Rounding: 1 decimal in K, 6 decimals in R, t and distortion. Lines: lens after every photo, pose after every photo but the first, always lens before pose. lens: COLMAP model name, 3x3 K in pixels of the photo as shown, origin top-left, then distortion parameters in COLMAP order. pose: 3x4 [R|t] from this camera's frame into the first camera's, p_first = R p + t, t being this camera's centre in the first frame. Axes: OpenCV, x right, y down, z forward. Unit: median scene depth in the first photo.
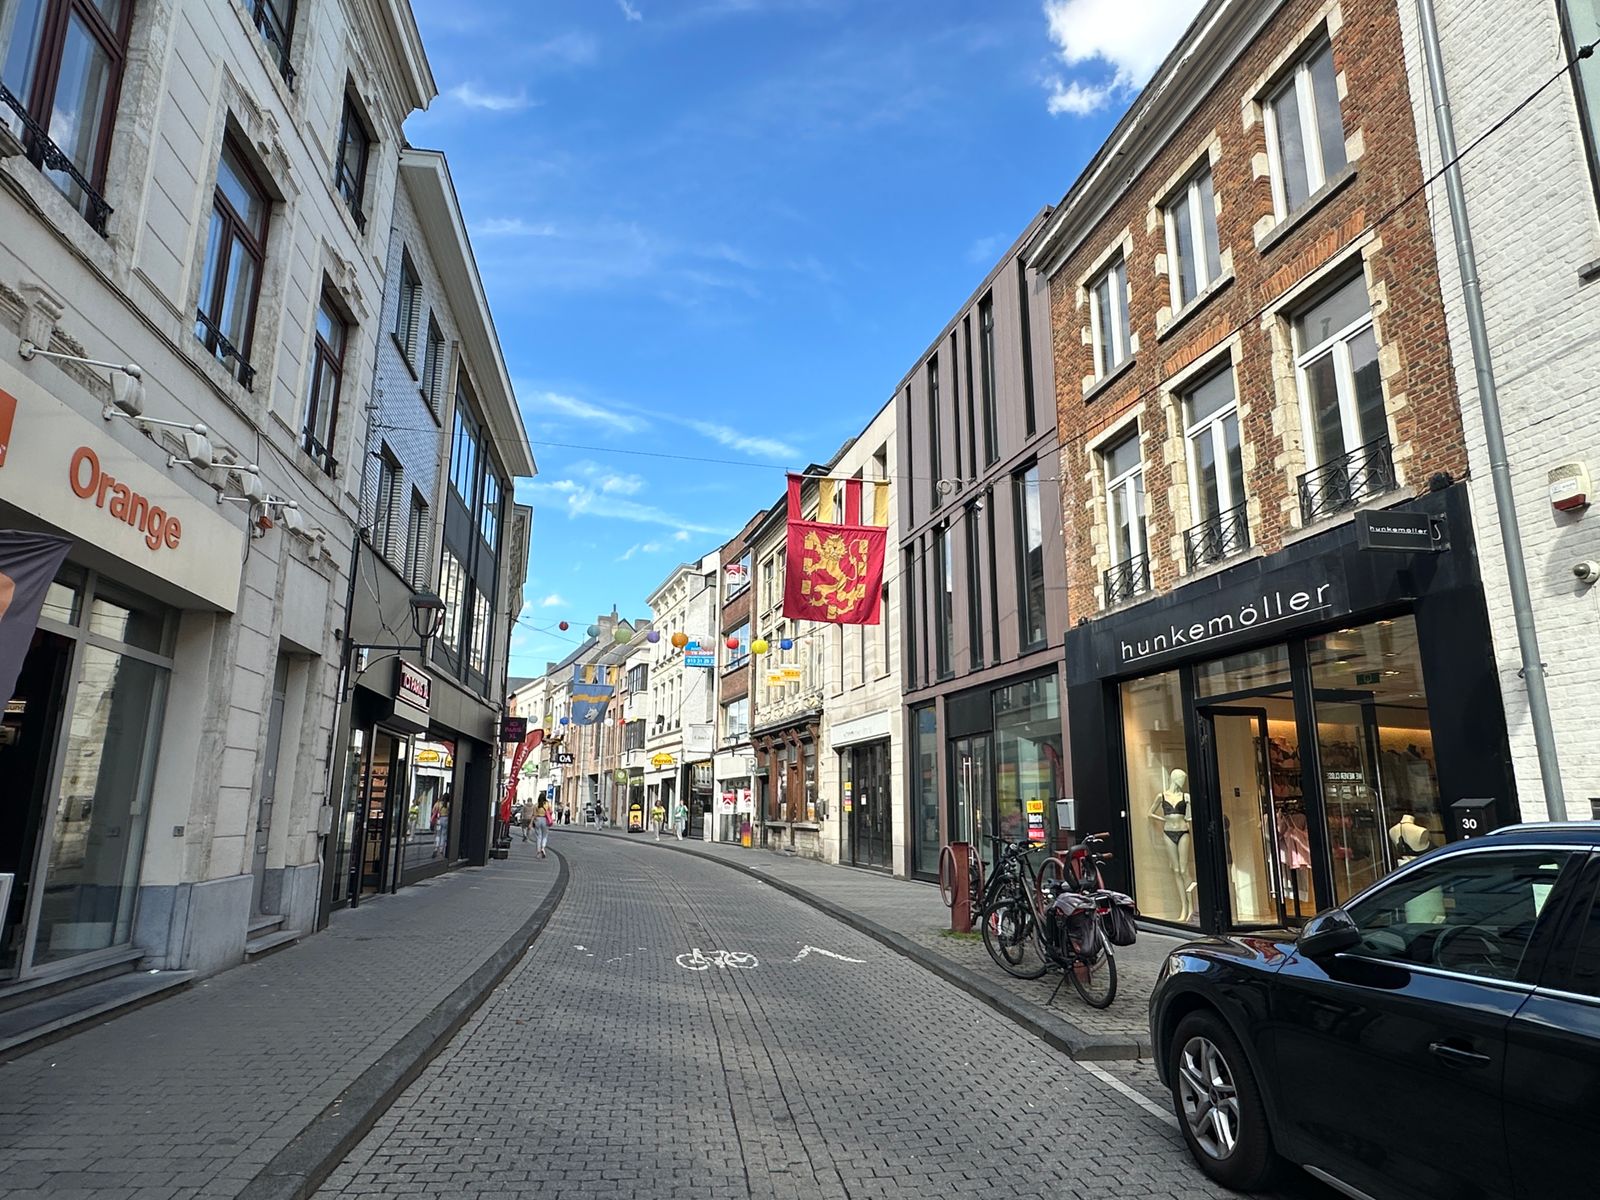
lens RADIAL K [[962.2, 0, 799.0], [0, 962.2, 596.2], [0, 0, 1]] dist [0.000953, 0.000008]
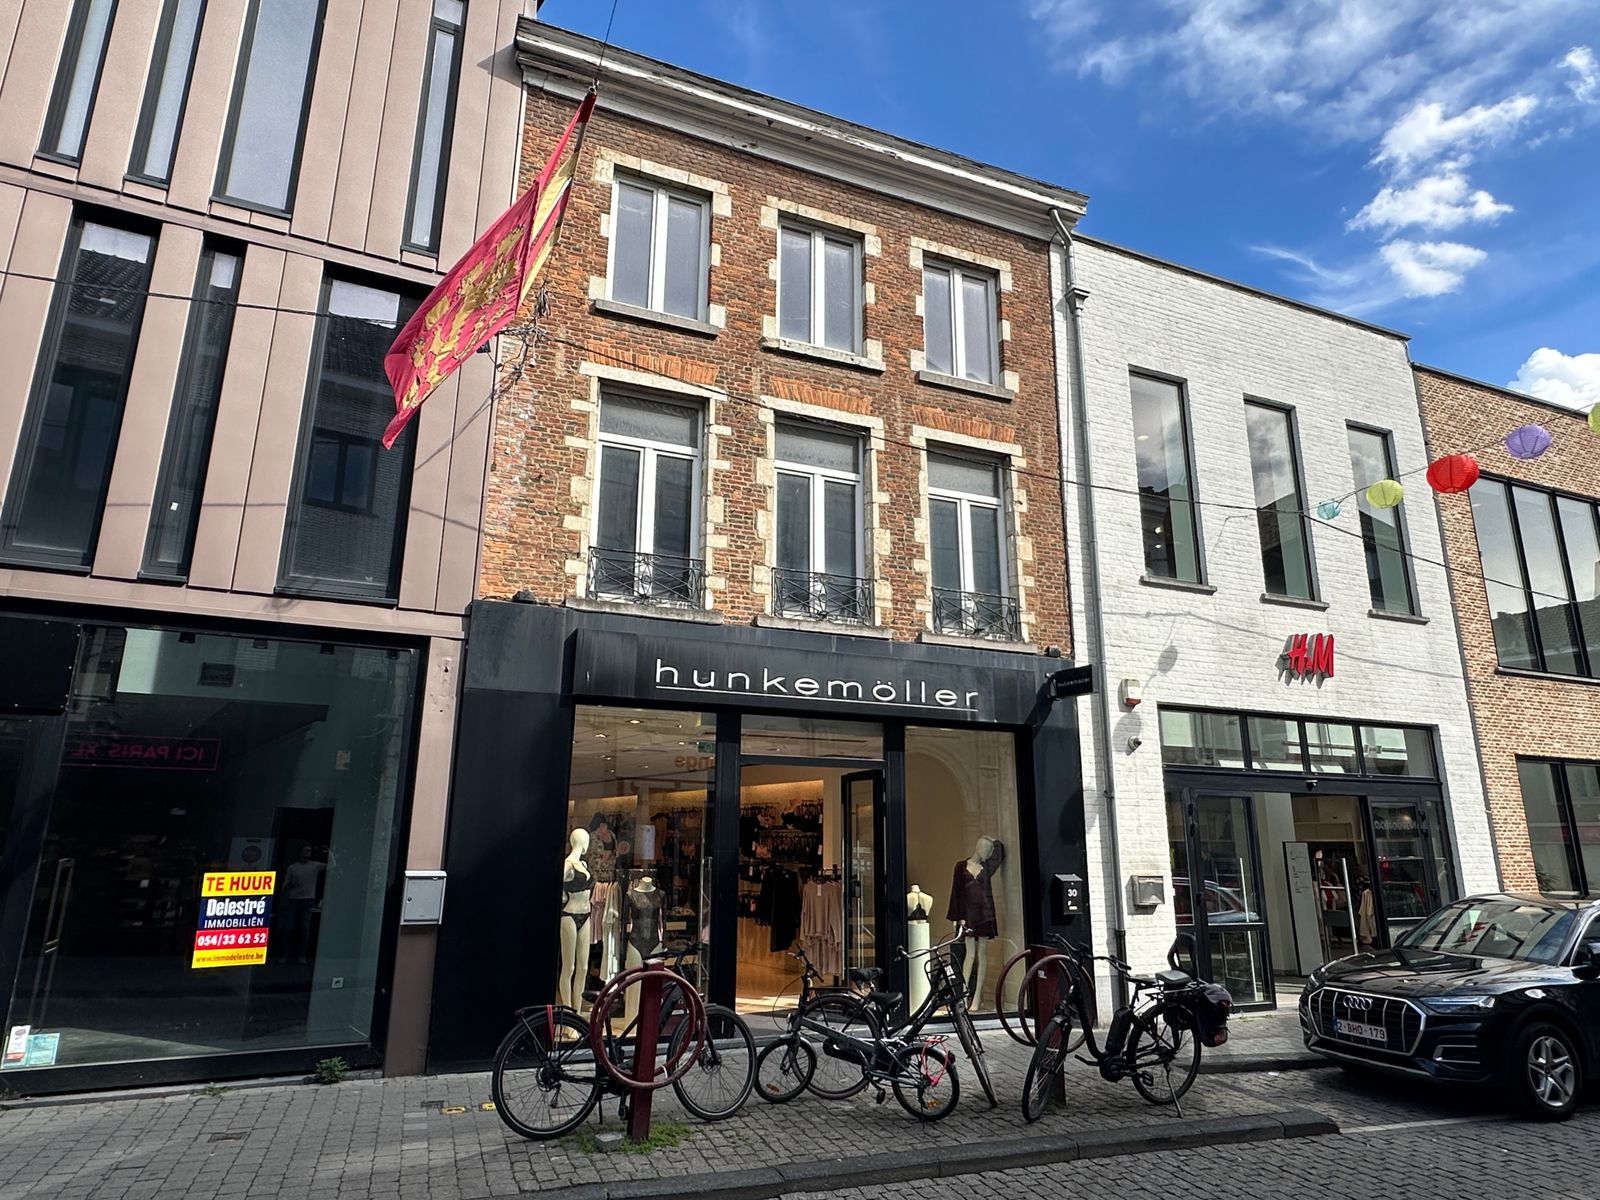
lens RADIAL K [[962.2, 0, 799.5], [0, 962.2, 597.4], [0, 0, 1]] dist [0.000953, 0.000008]
pose [[-0.211023, 0.238838, 0.947853, -0.499178], [-0.220101, 0.933177, -0.284142, 0.232880], [-0.952378, -0.268584, -0.144353, 1.237272]]
